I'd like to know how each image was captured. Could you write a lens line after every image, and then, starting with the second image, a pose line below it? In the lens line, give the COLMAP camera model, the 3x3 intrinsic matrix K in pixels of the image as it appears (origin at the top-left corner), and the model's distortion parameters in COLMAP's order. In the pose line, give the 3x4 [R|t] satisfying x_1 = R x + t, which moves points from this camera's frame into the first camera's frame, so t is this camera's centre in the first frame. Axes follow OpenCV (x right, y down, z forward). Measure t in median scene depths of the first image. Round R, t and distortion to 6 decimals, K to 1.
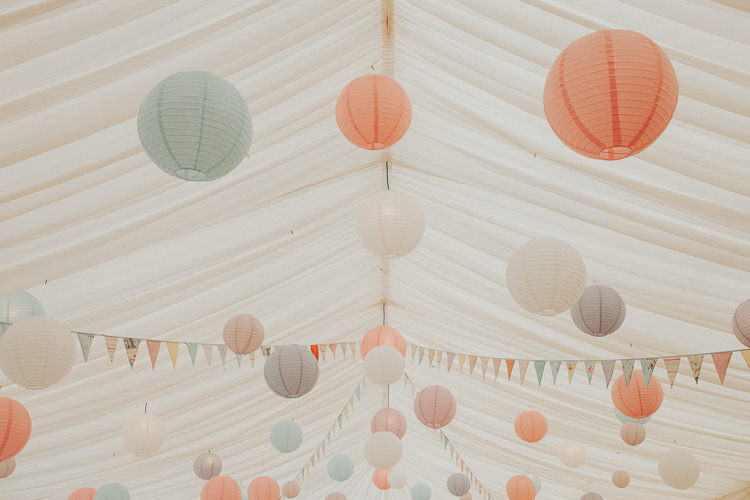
lens RADIAL K [[869.3, 0, 375.0], [0, 869.3, 250.0], [0, 0, 1]] dist [0.002412, 0.001041]
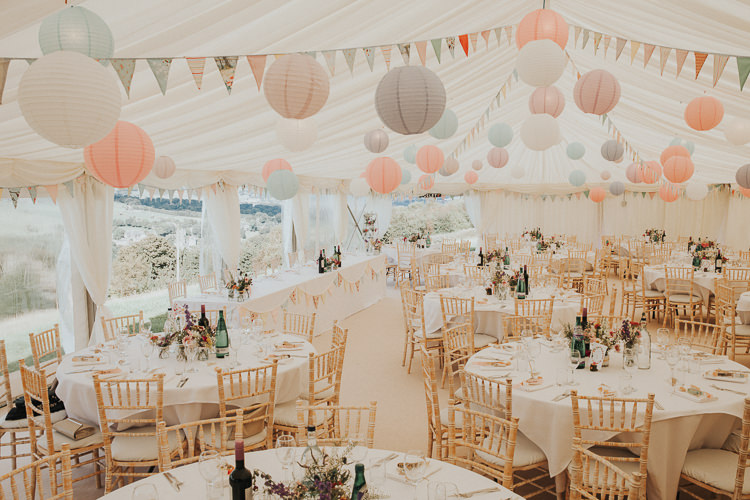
lens RADIAL K [[675.2, 0, 375.0], [0, 675.2, 250.0], [0, 0, 1]] dist [-0.039030, 0.011151]
pose [[0.973152, 0.035112, -0.227470, 0.007501], [0.070102, 0.896124, 0.438232, -0.002470], [0.219228, -0.442412, 0.869604, 0.293309]]
